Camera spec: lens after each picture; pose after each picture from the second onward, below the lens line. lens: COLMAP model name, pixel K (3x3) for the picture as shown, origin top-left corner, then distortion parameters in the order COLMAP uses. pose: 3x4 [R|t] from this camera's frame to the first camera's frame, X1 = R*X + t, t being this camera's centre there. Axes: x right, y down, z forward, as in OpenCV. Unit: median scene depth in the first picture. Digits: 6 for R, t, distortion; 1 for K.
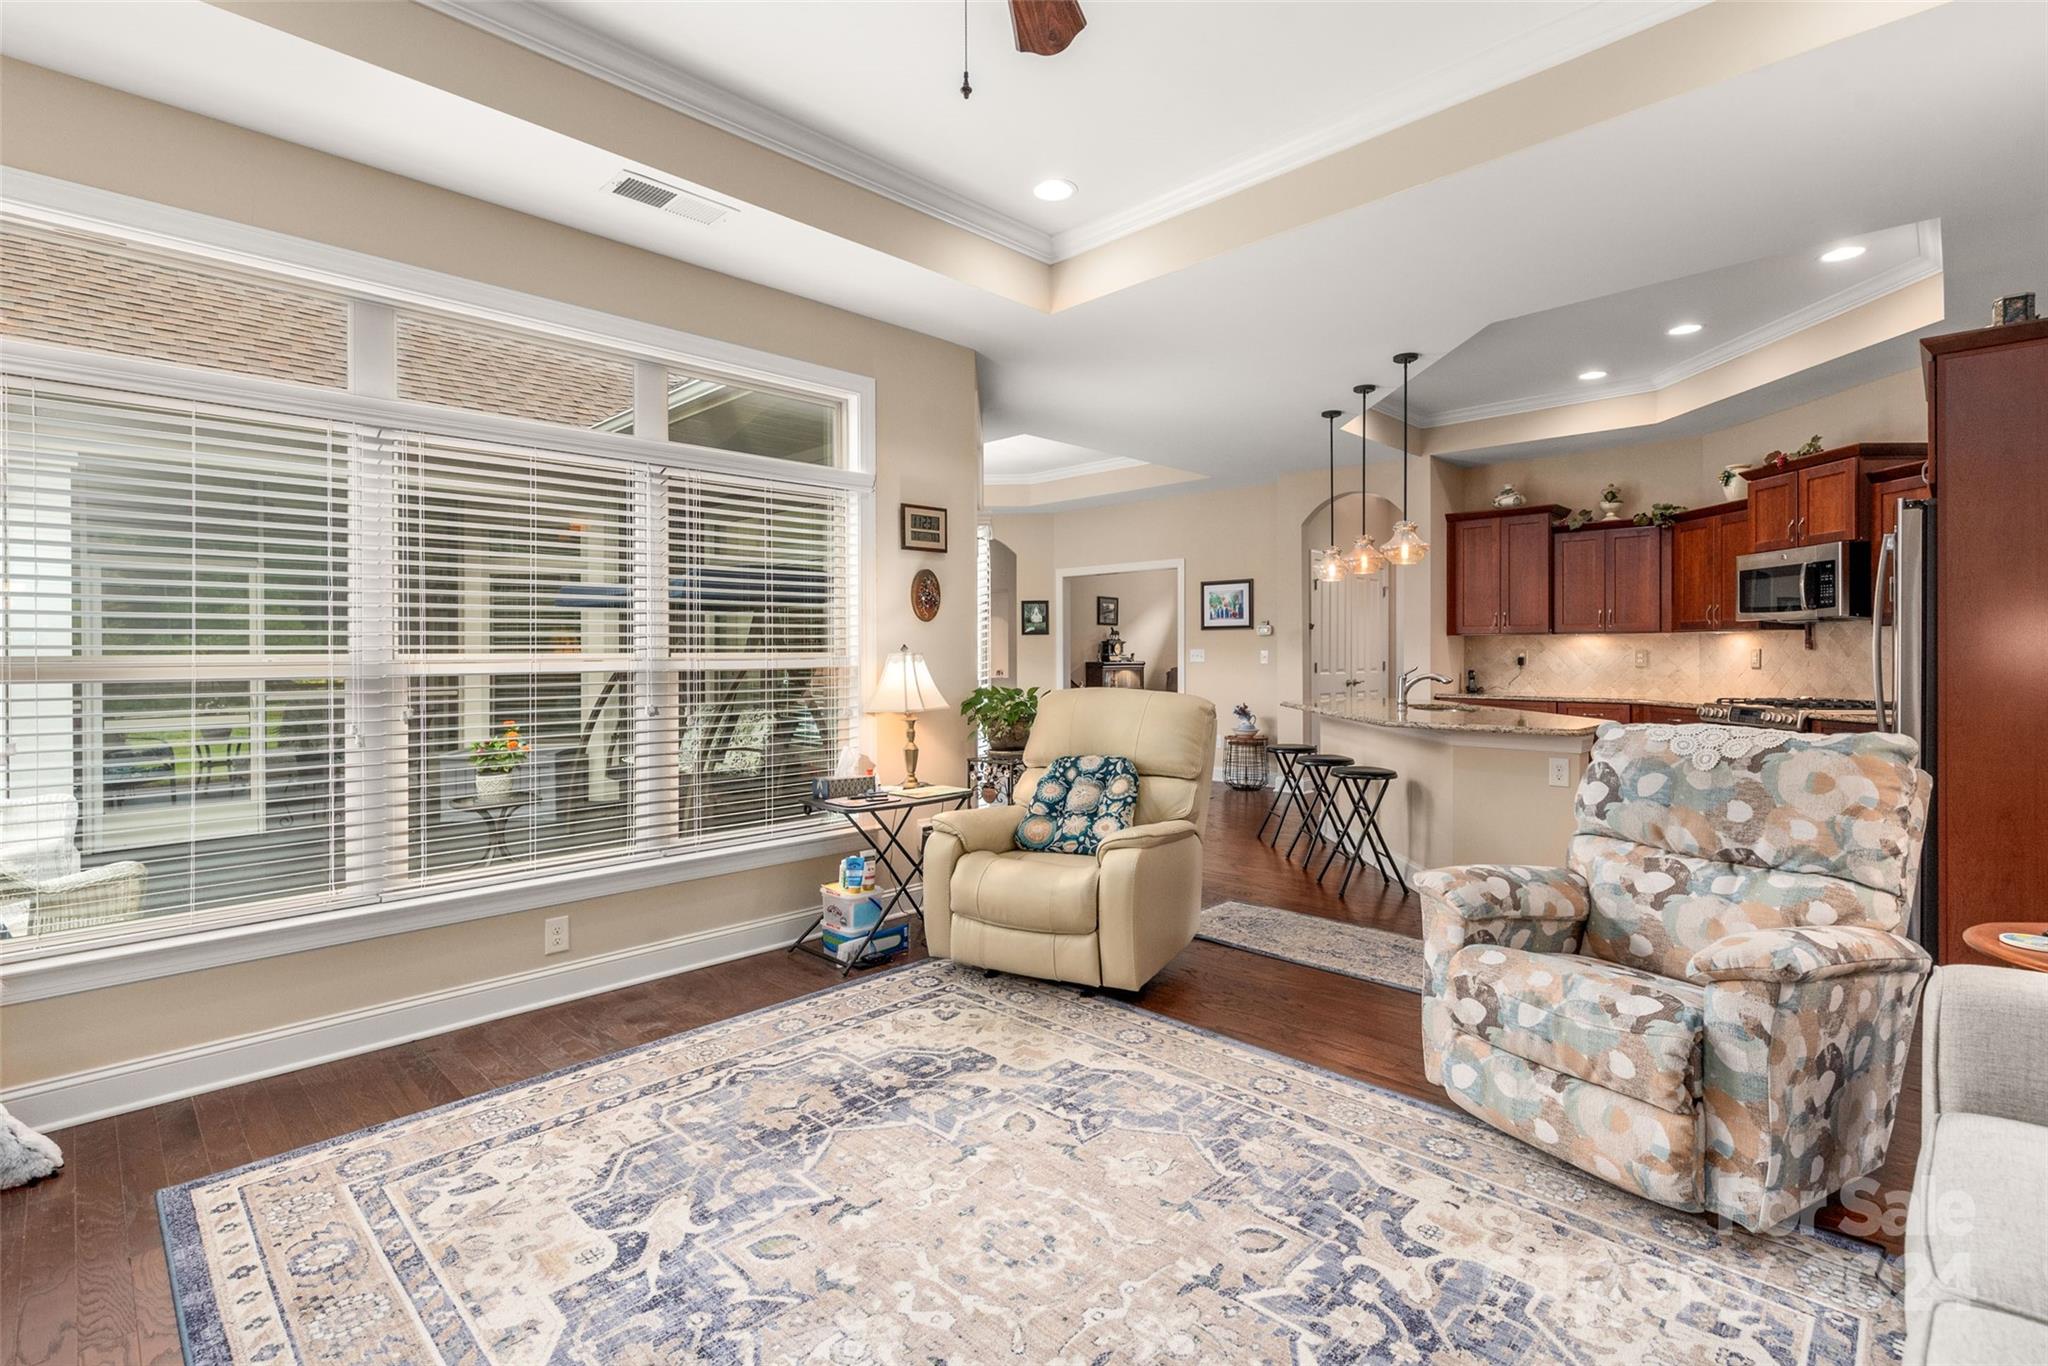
lens RADIAL K [[948.8, 0, 1029.2], [0, 948.8, 653.7], [0, 0, 1]] dist [-0.000661, 0.000053]
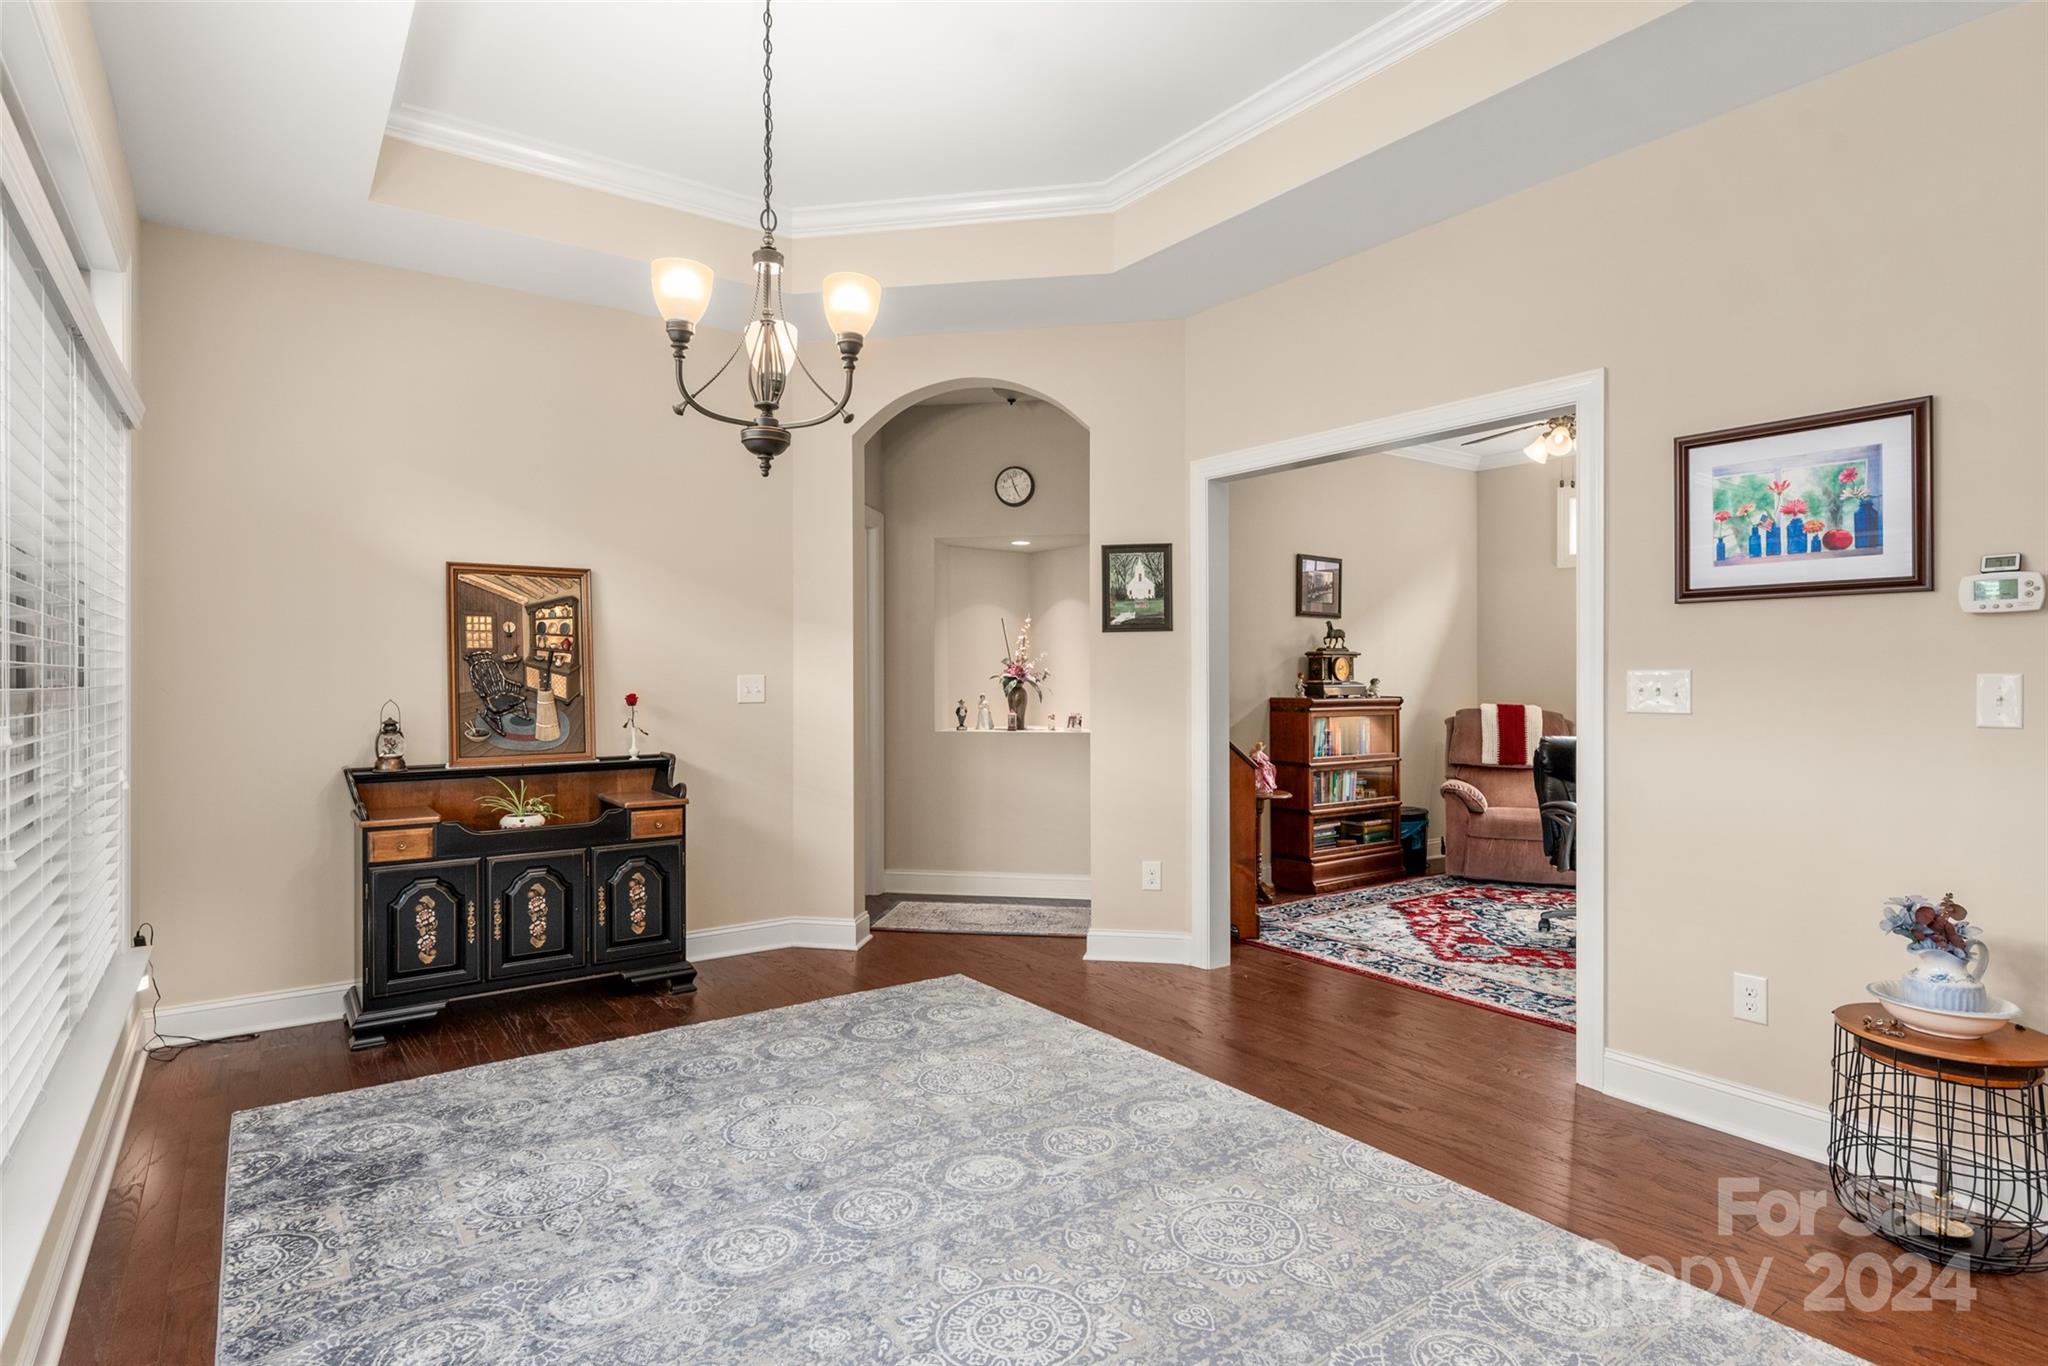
lens RADIAL K [[1058.9, 0, 1022.1], [0, 1058.9, 674.7], [0, 0, 1]] dist [-0.003750, -0.000125]
pose [[0.985531, 0.002608, -0.169472, 0.070820], [-0.002812, 0.999996, -0.000962, -0.003557], [0.169469, 0.001425, 0.985534, 1.186379]]
